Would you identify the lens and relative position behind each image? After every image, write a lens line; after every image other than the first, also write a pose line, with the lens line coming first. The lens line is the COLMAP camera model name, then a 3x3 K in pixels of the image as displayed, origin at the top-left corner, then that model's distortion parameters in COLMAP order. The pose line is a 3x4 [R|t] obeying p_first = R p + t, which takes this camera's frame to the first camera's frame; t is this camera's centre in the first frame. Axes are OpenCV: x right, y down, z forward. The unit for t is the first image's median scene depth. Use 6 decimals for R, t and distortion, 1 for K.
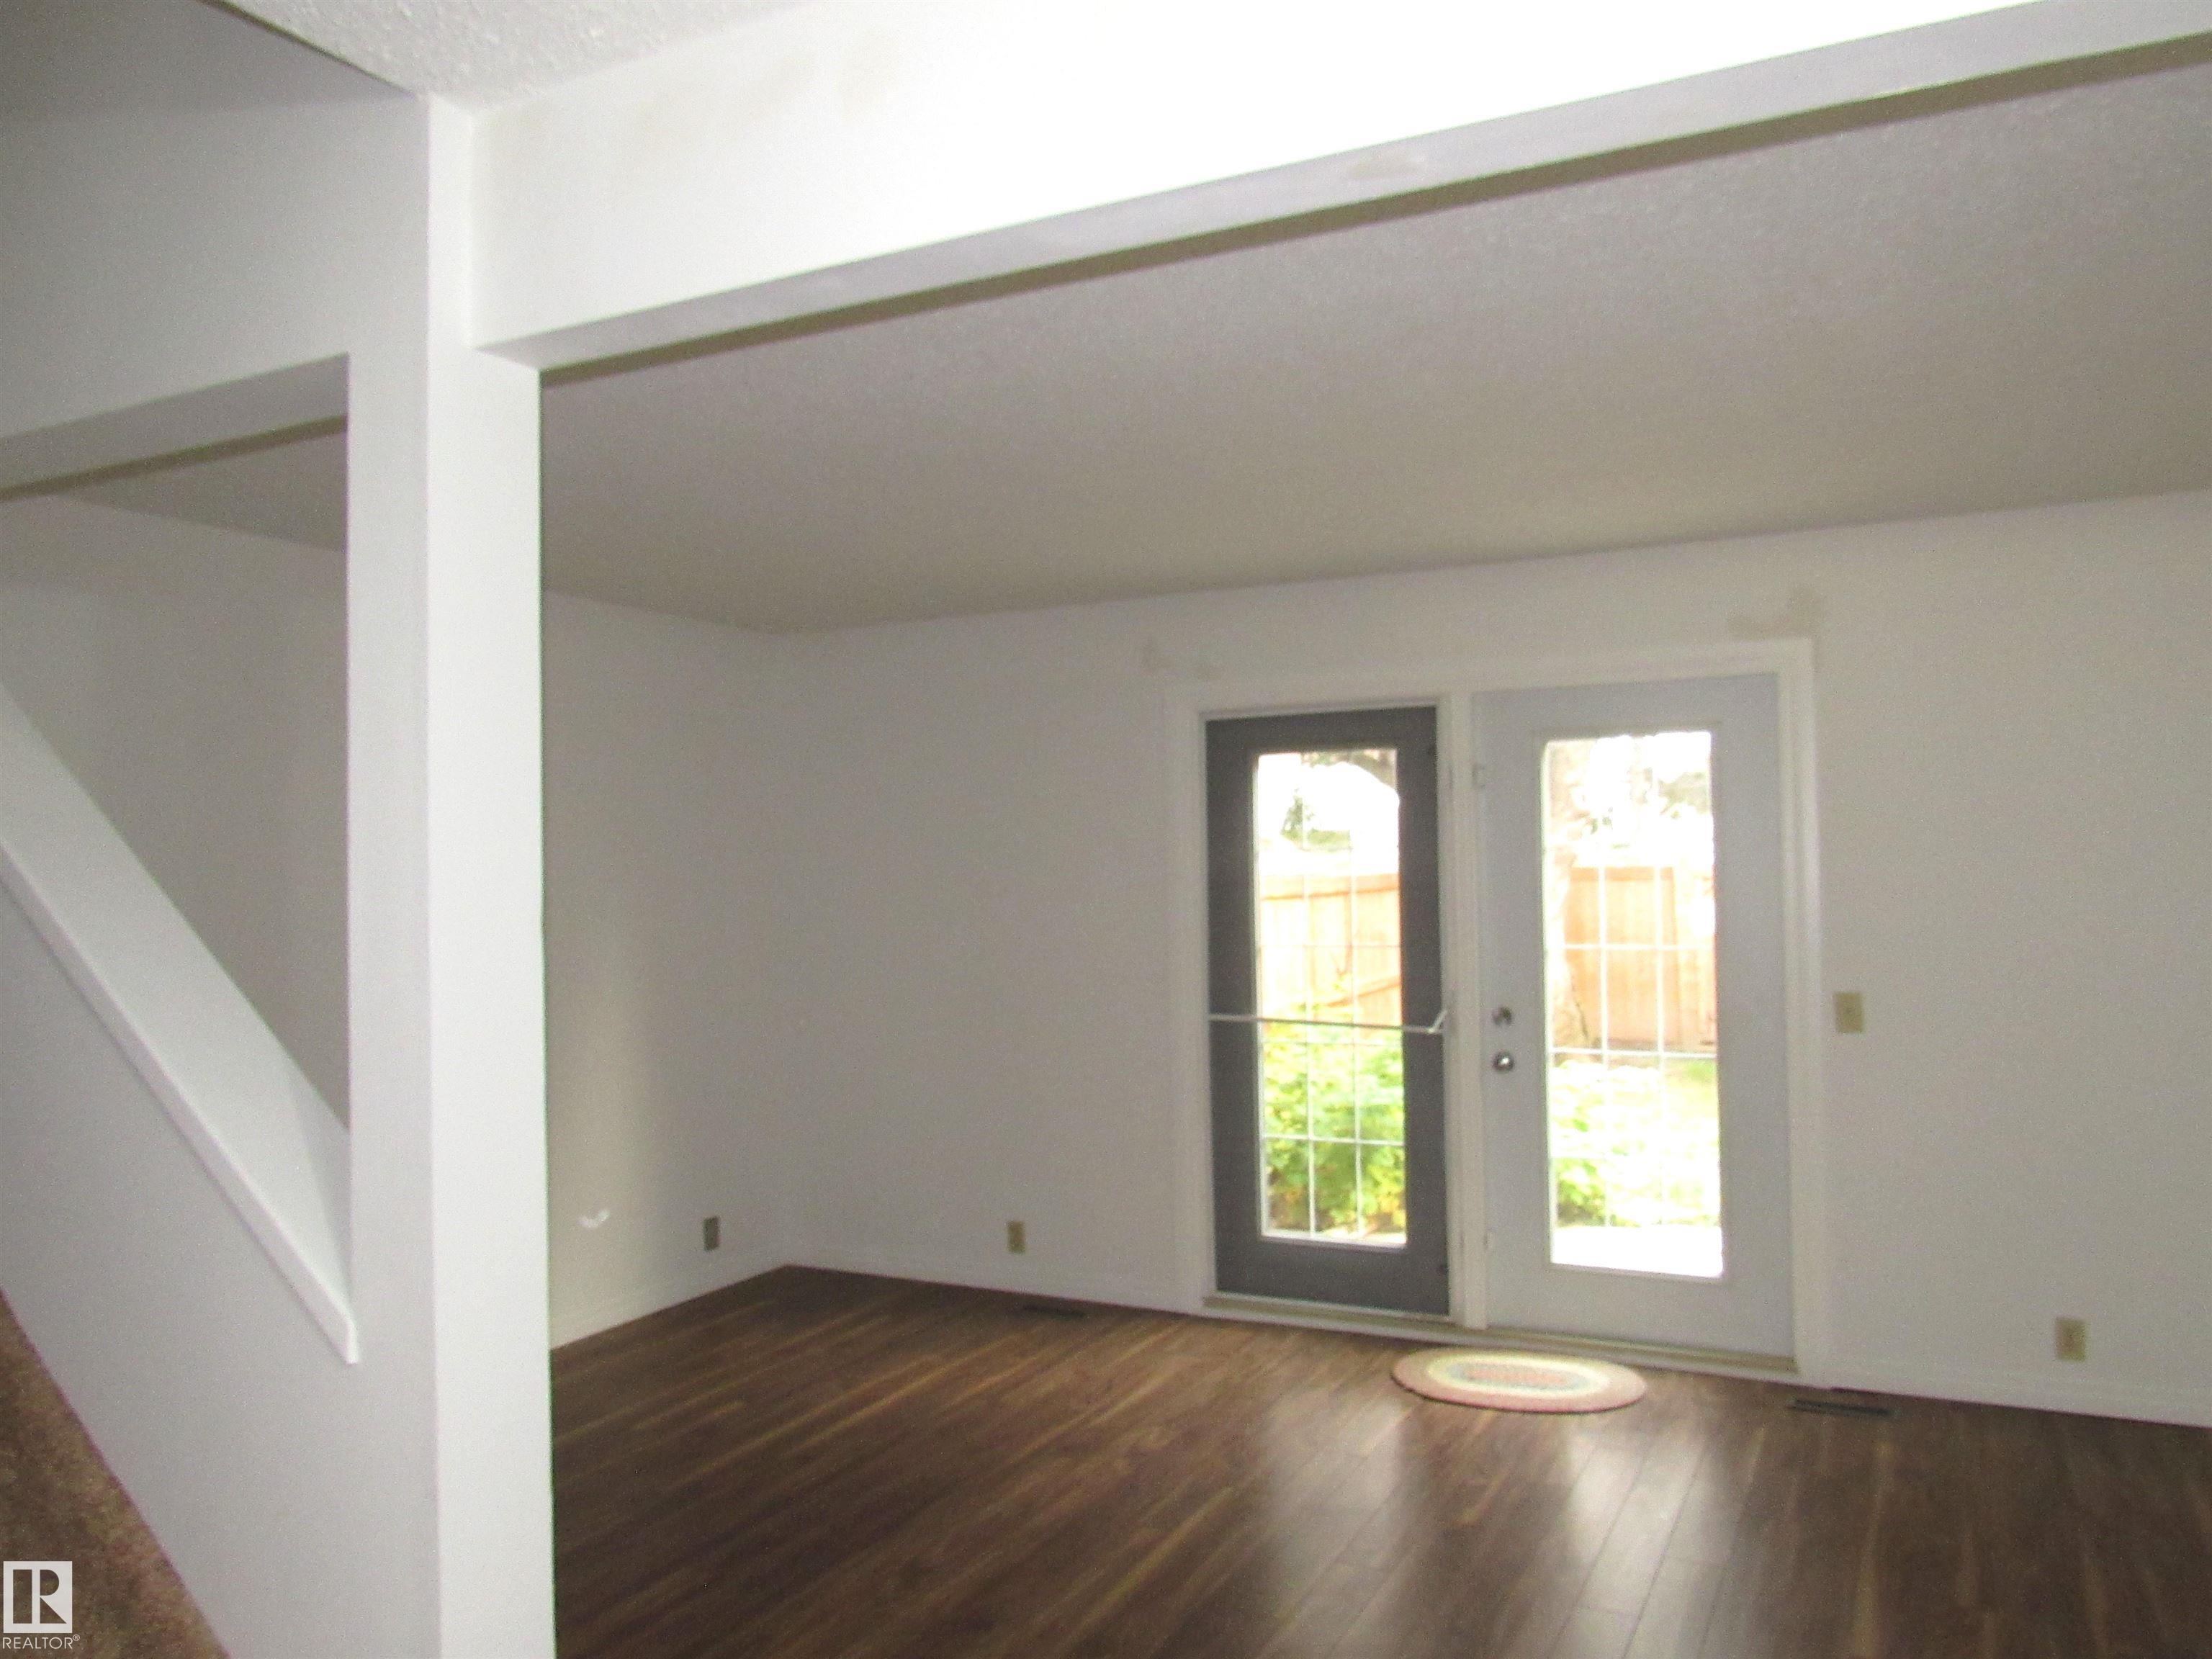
lens RADIAL K [[1611.6, 0, 1106.0], [0, 1611.6, 829.5], [0, 0, 1]] dist [-0.029809, 0.028780]
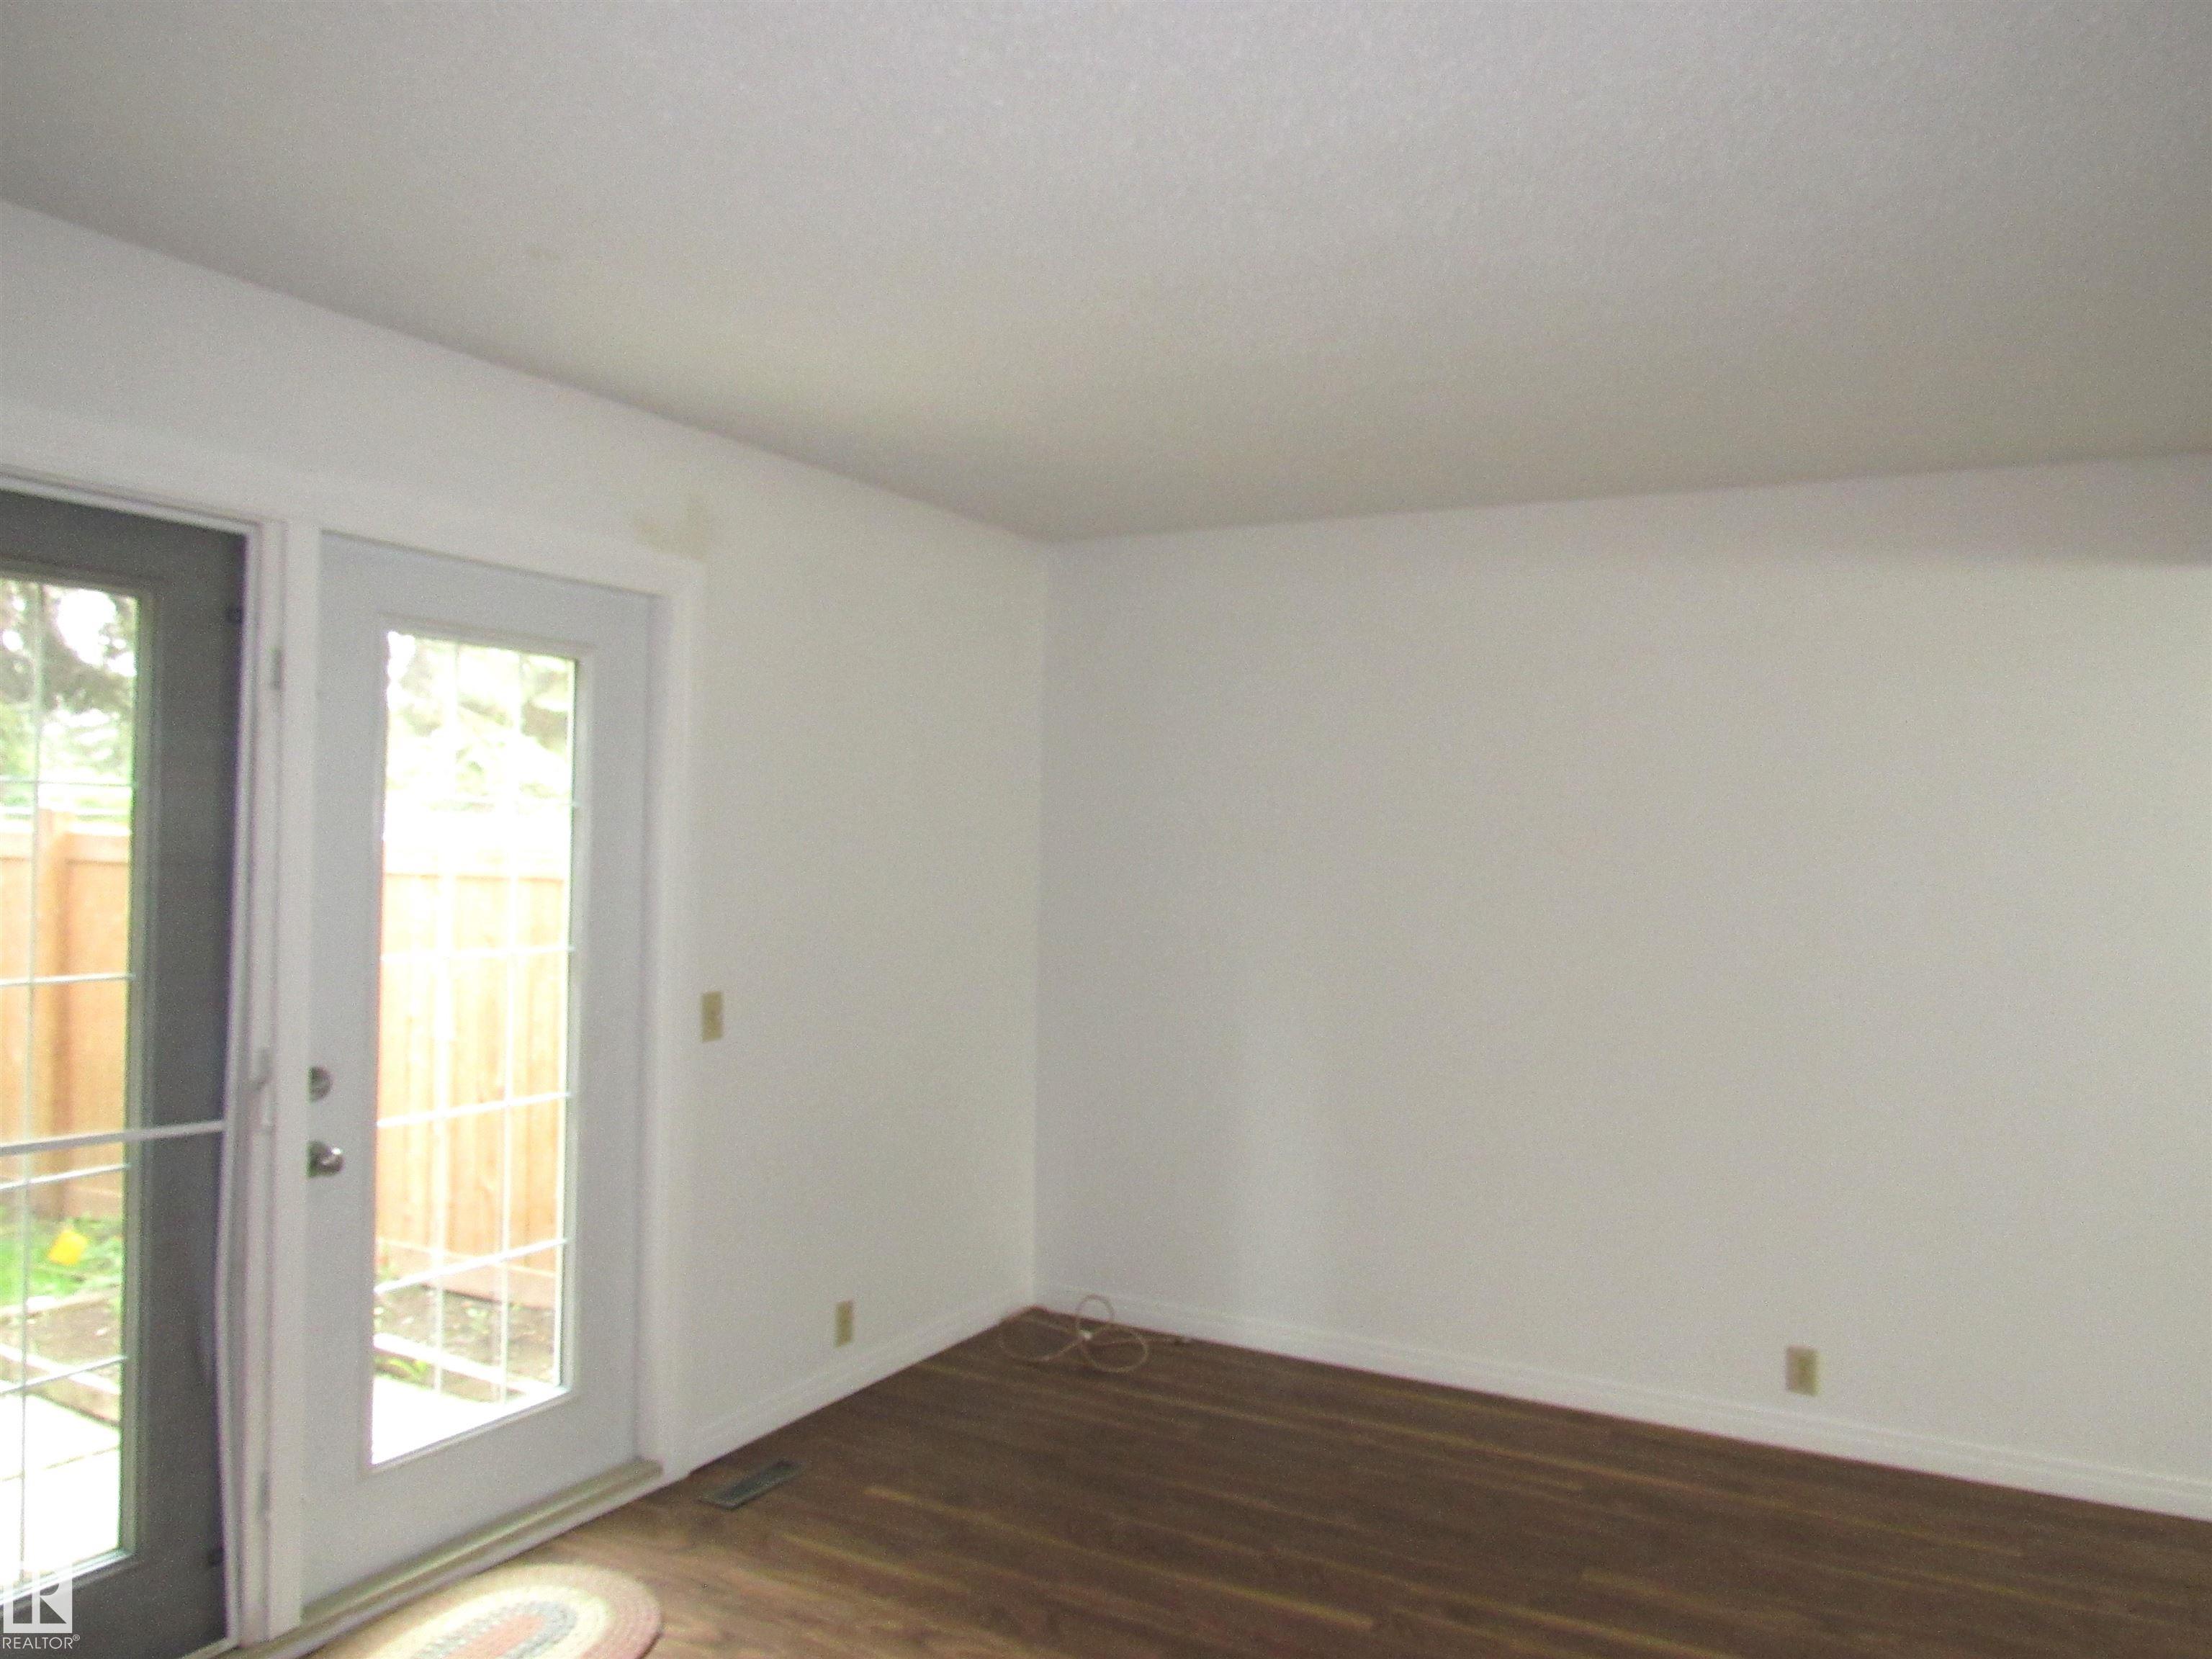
lens RADIAL K [[1611.6, 0, 1106.0], [0, 1611.6, 829.5], [0, 0, 1]] dist [-0.029809, 0.028780]
pose [[0.017099, 0.020116, 0.999651, -0.371296], [-0.050278, 0.998550, -0.019234, 0.021488], [-0.998589, -0.049932, 0.018085, 0.768560]]
